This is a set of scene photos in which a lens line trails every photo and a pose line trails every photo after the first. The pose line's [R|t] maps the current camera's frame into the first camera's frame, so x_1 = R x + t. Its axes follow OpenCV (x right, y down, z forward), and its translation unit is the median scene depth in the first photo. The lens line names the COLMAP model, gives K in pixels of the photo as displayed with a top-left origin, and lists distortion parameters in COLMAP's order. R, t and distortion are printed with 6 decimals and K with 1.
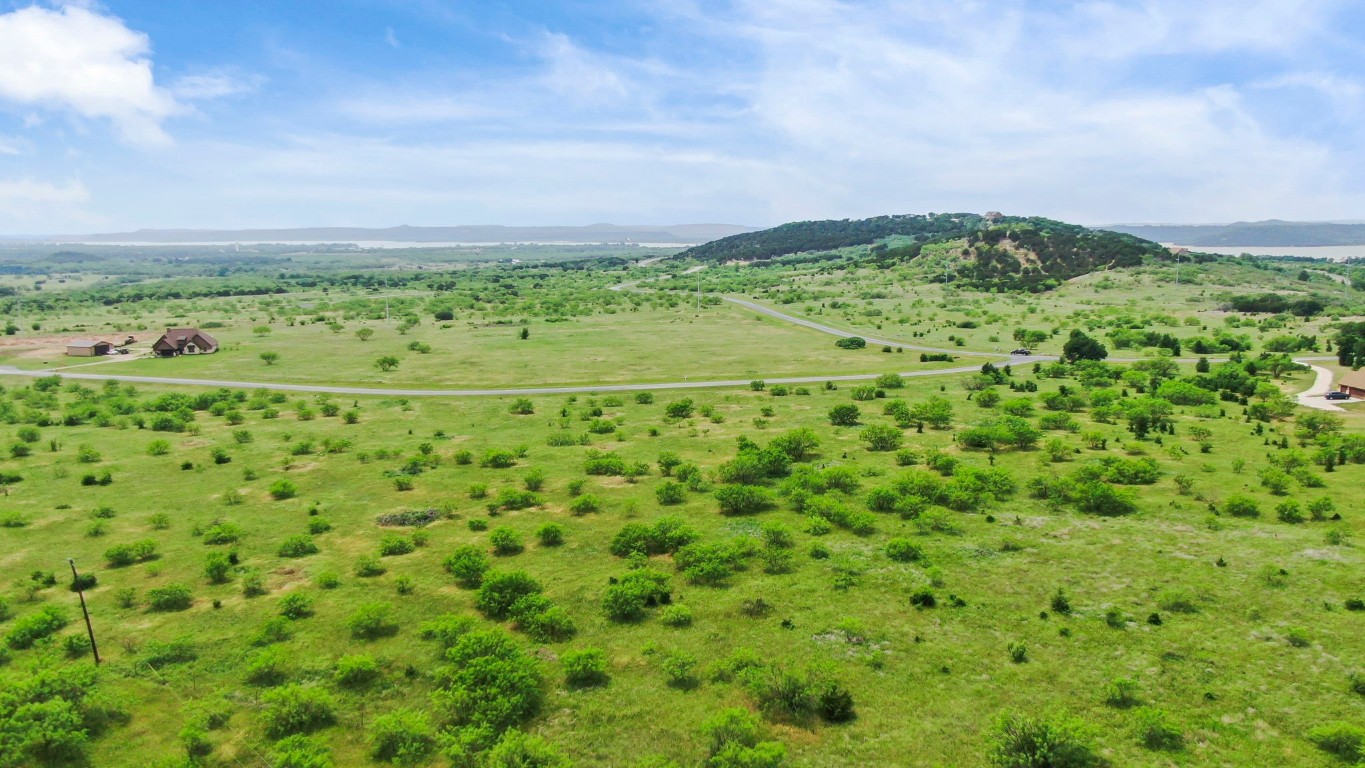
lens RADIAL K [[989.9, 0, 682.5], [0, 989.9, 384.0], [0, 0, 1]] dist [-0.012501, -0.004221]
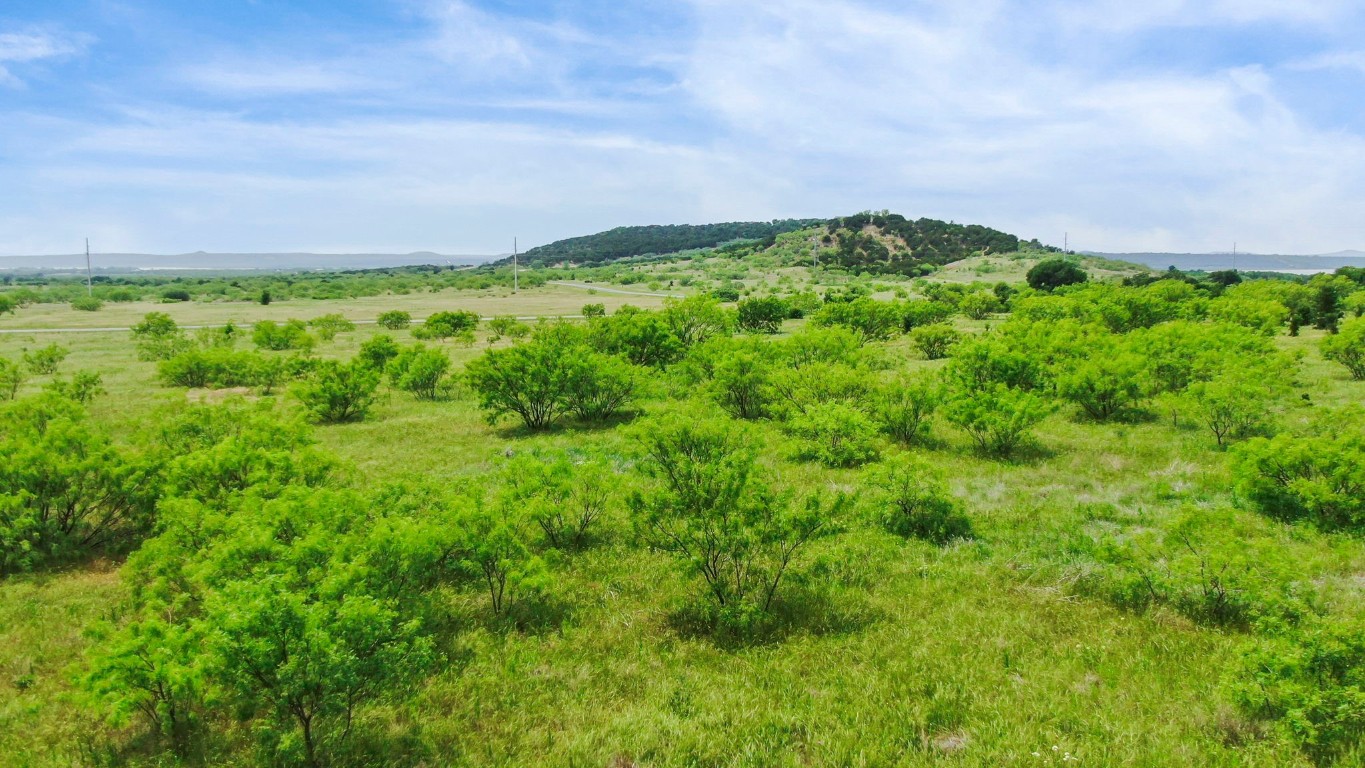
lens RADIAL K [[1035.9, 0, 682.5], [0, 1035.9, 384.0], [0, 0, 1]] dist [-0.006860, 0.001674]
pose [[0.986484, -0.015208, 0.163148, 0.008373], [0.020703, 0.999272, -0.032034, 0.022734], [-0.162542, 0.034978, 0.986081, 0.121641]]
